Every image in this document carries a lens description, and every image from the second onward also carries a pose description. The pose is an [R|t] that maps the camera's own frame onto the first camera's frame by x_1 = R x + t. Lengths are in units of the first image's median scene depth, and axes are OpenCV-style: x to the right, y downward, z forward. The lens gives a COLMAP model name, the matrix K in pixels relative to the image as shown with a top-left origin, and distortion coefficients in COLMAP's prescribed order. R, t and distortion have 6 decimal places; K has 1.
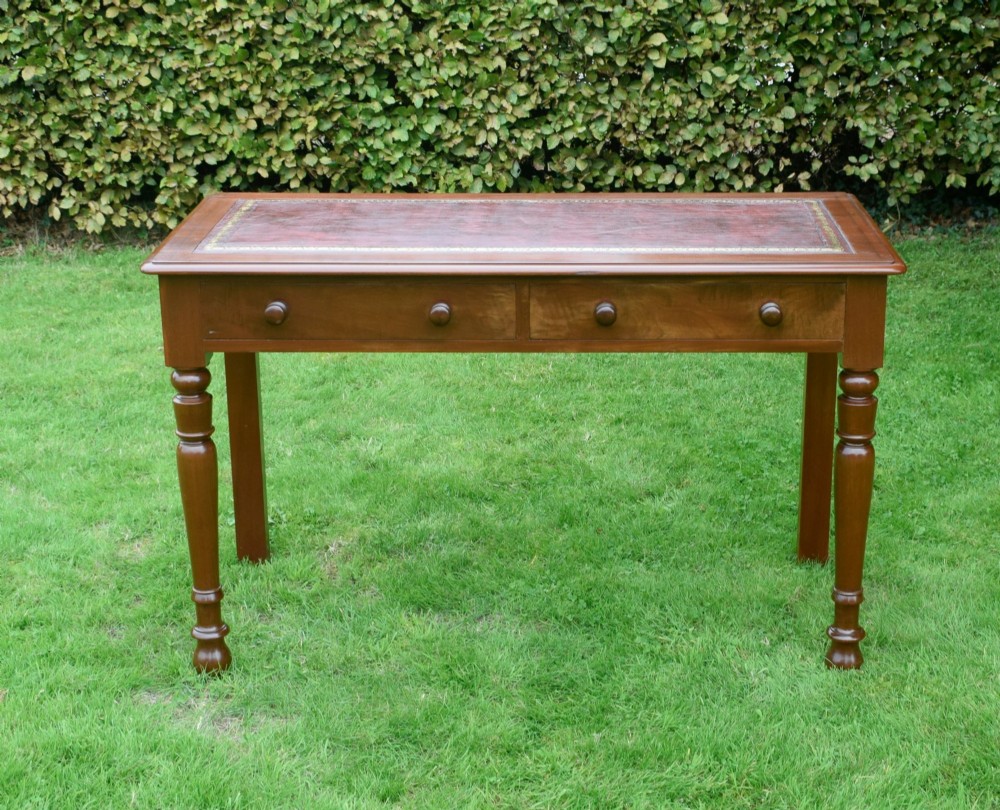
lens RADIAL K [[1711.0, 0, 557.6], [0, 1711.0, 400.1], [0, 0, 1]] dist [0.005252, -0.071818]
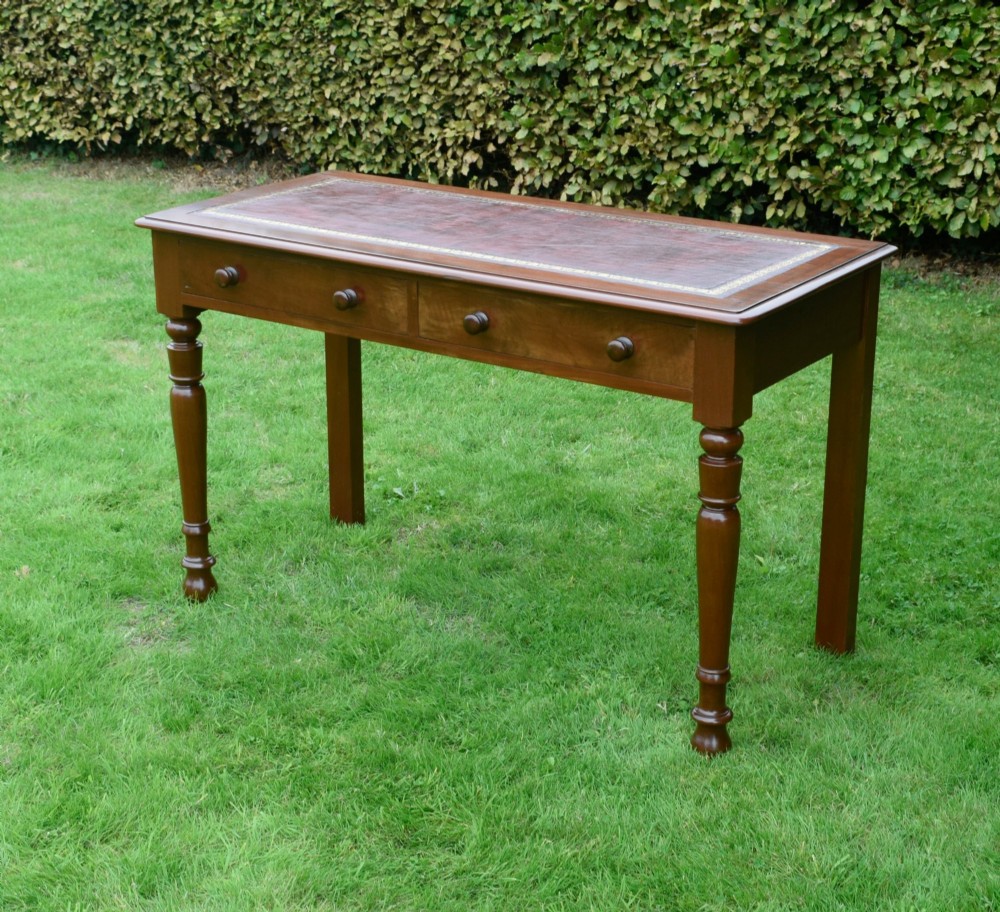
lens RADIAL K [[1840.8, 0, 500.0], [0, 1840.8, 456.0], [0, 0, 1]] dist [-0.007792, -0.002388]
pose [[0.828526, 0.187173, -0.527742, 0.296873], [-0.181015, 0.981403, 0.063888, -0.021752], [0.529885, 0.042597, 0.846999, 0.052777]]
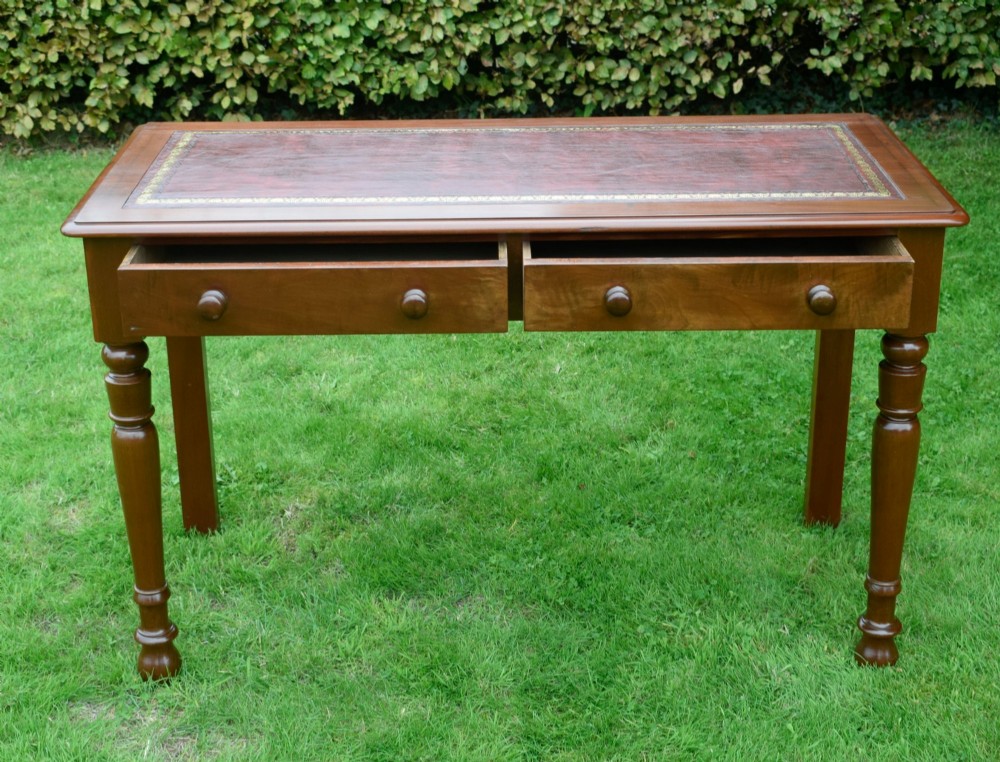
lens RADIAL K [[1604.0, 0, 491.8], [0, 1604.0, 366.2], [0, 0, 1]] dist [0.000359, -0.057213]
pose [[0.999875, -0.011914, 0.010367, -0.019896], [0.011190, 0.997669, 0.067310, -0.028428], [-0.011145, -0.067185, 0.997678, 0.097933]]
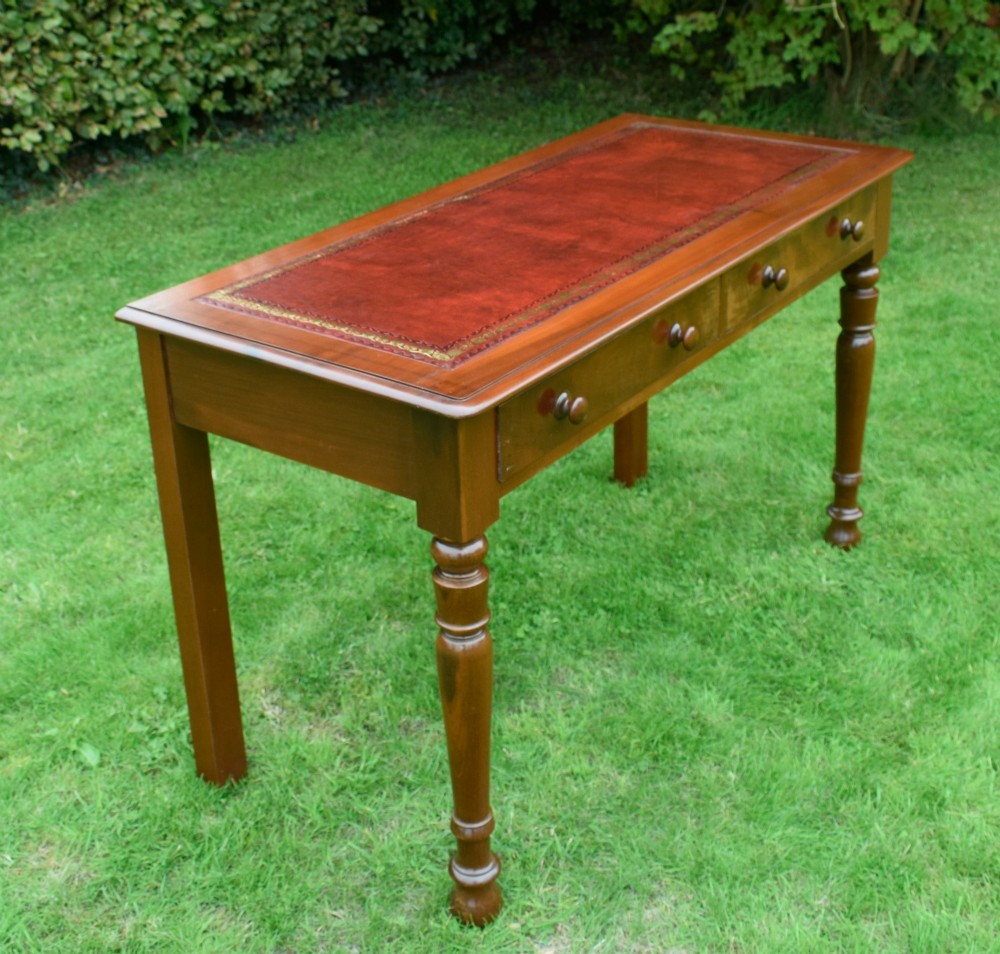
lens RADIAL K [[1427.3, 0, 472.7], [0, 1427.3, 356.2], [0, 0, 1]] dist [-0.021760, 0.005440]
pose [[0.599474, -0.326927, 0.730582, -0.300472], [0.292665, 0.939103, 0.180093, -0.092508], [-0.744969, 0.105854, 0.658648, 0.304985]]
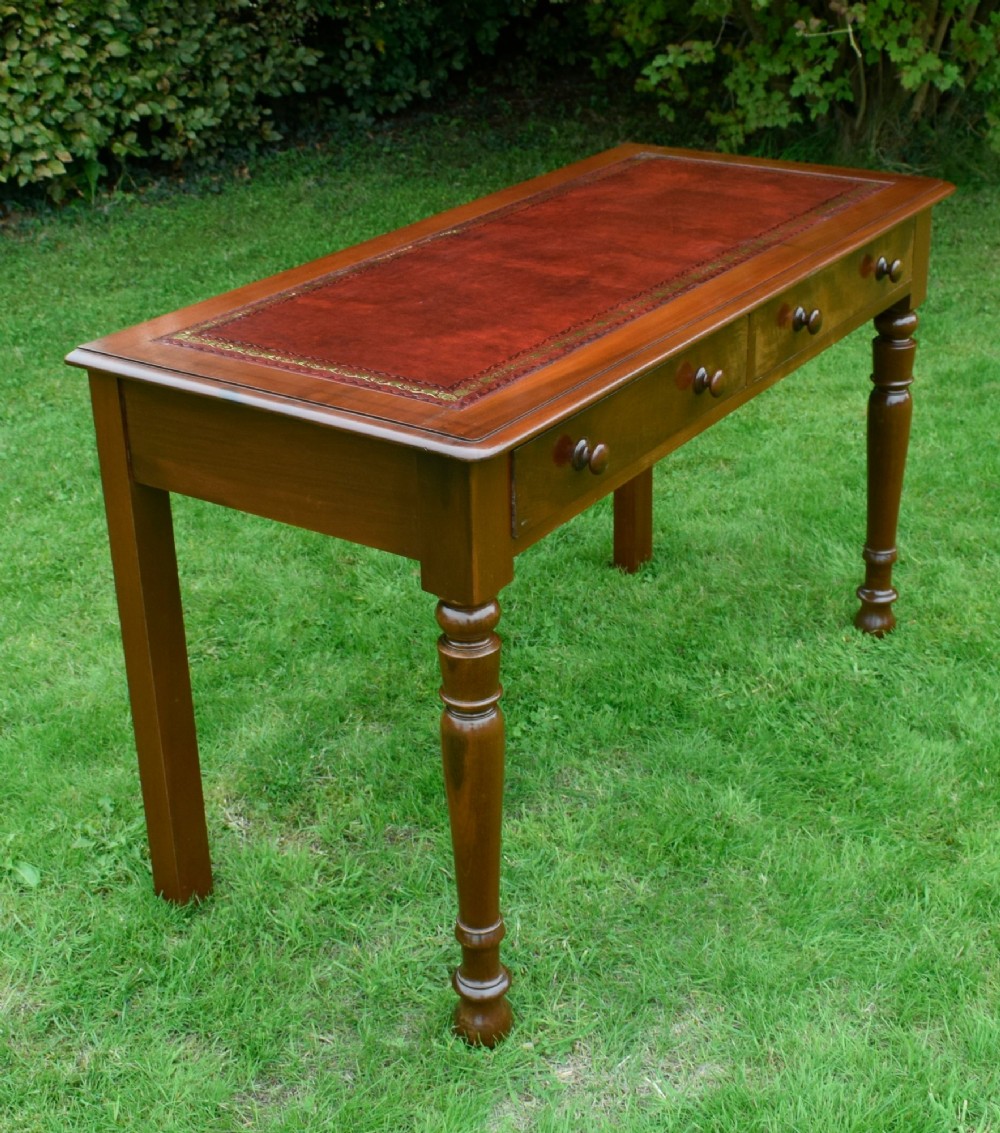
lens RADIAL K [[1675.6, 0, 502.0], [0, 1675.6, 480.6], [0, 0, 1]] dist [-0.025665, 0.008376]
pose [[0.556457, -0.340419, 0.757938, -0.320086], [0.289935, 0.934430, 0.206826, -0.087704], [-0.778648, 0.104663, 0.618670, 0.307890]]
